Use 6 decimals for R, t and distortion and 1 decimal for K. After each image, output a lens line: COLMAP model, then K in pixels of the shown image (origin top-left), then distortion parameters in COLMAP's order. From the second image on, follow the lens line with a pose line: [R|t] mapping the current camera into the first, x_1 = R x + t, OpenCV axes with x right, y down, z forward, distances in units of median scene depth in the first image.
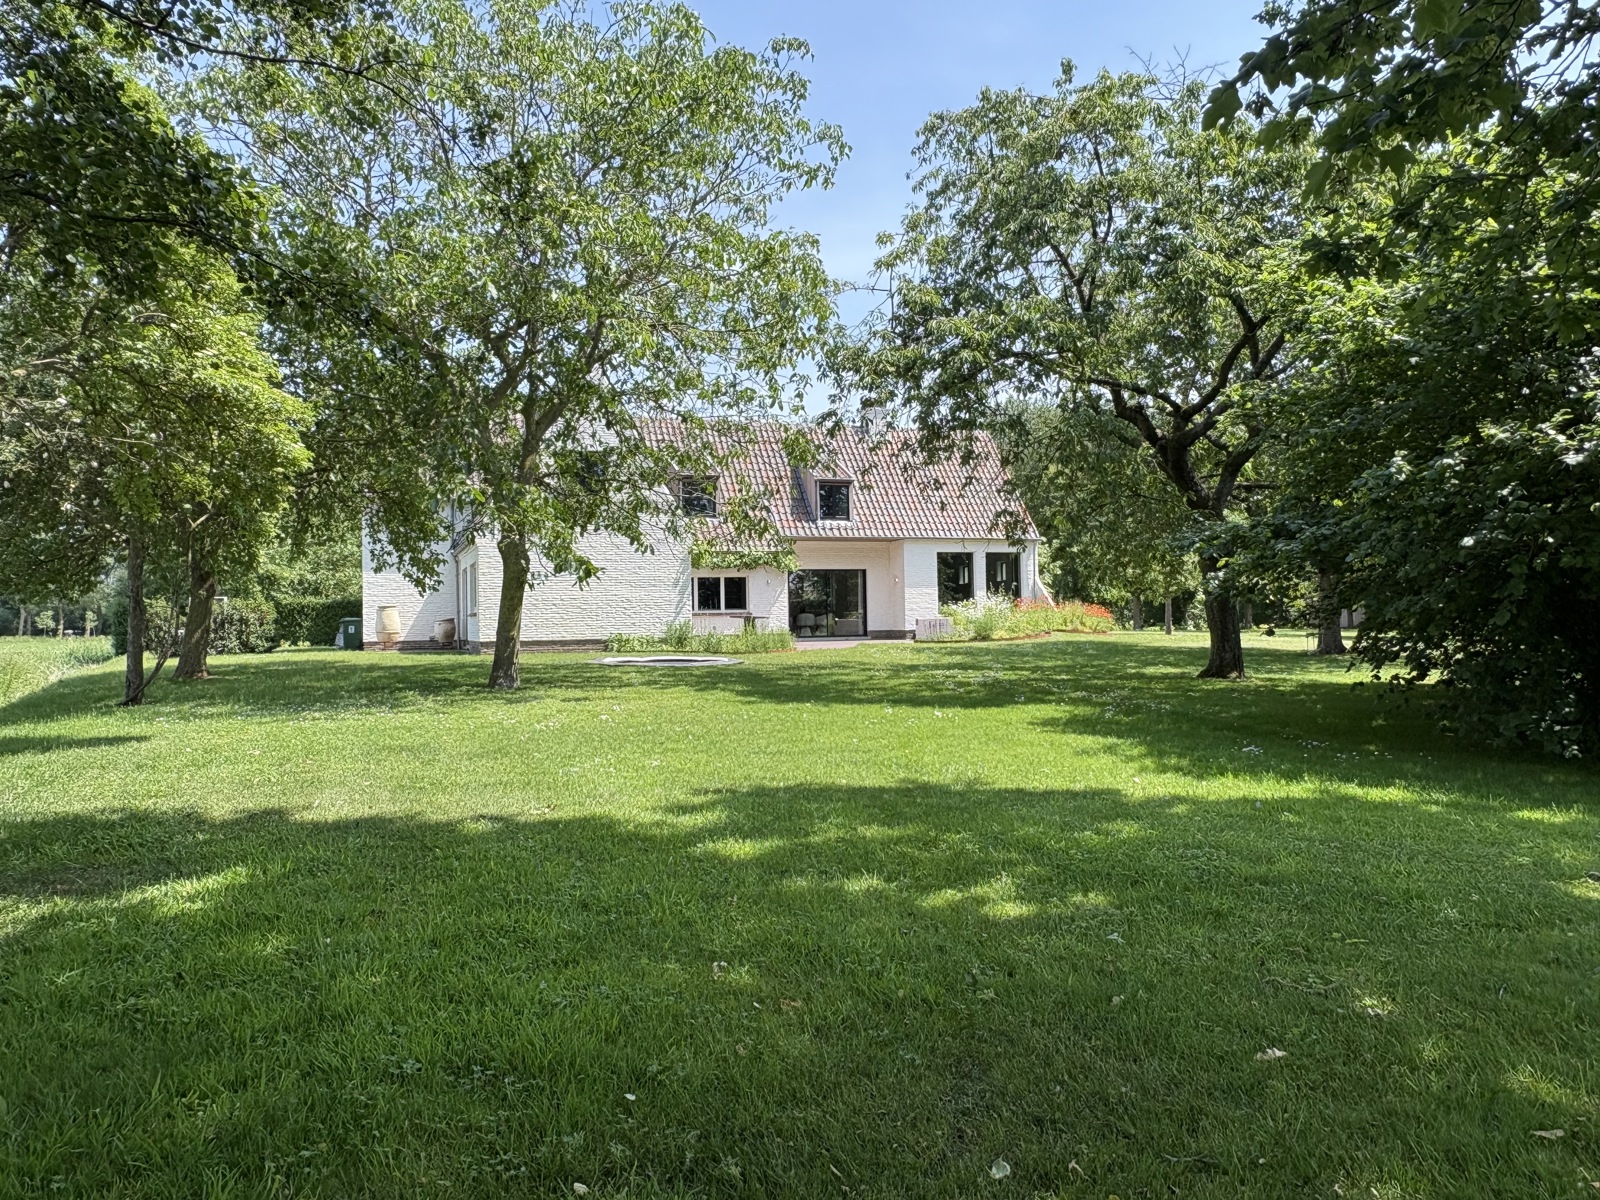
lens RADIAL K [[1170.0, 0, 802.1], [0, 1170.0, 602.4], [0, 0, 1]] dist [0.003179, 0.000120]
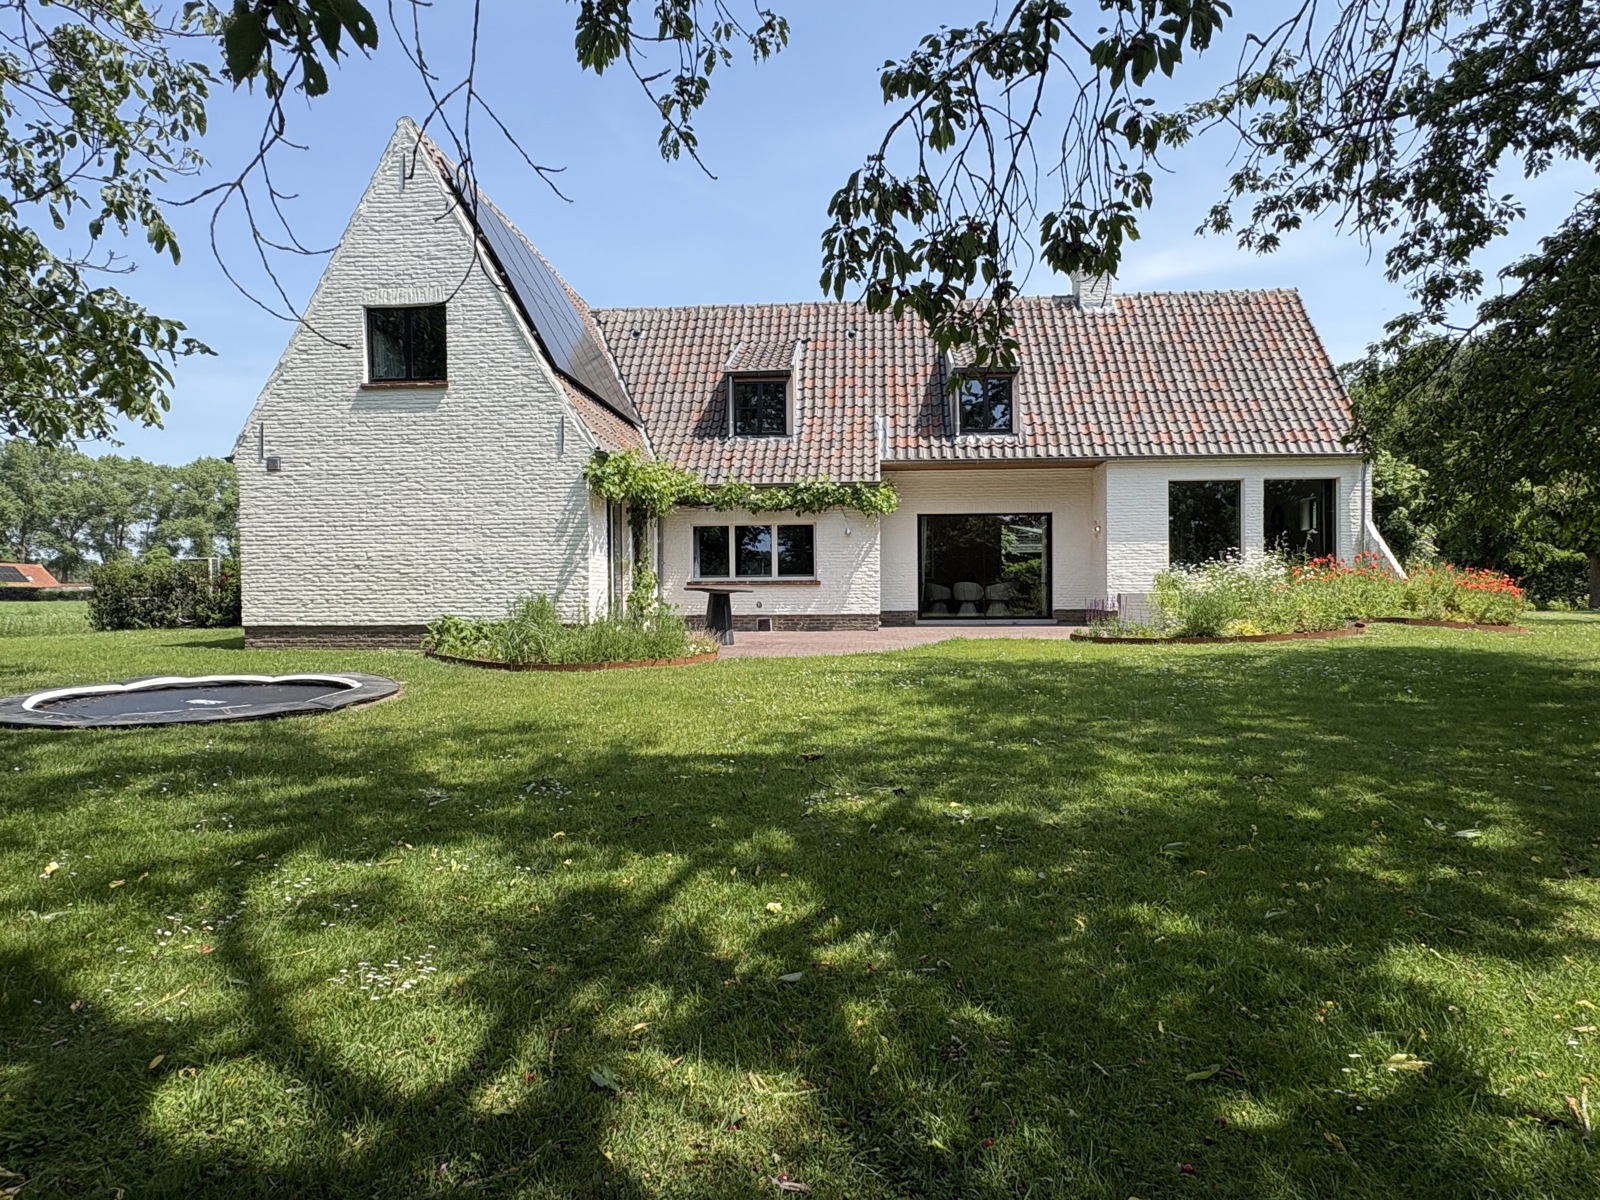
lens RADIAL K [[911.9, 0, 793.5], [0, 911.9, 595.4], [0, 0, 1]] dist [-0.007670, -0.001120]
pose [[0.914175, 0.011754, -0.405150, 0.133680], [-0.000463, 0.999609, 0.027955, 0.002979], [0.405320, -0.025368, 0.913823, 0.510325]]
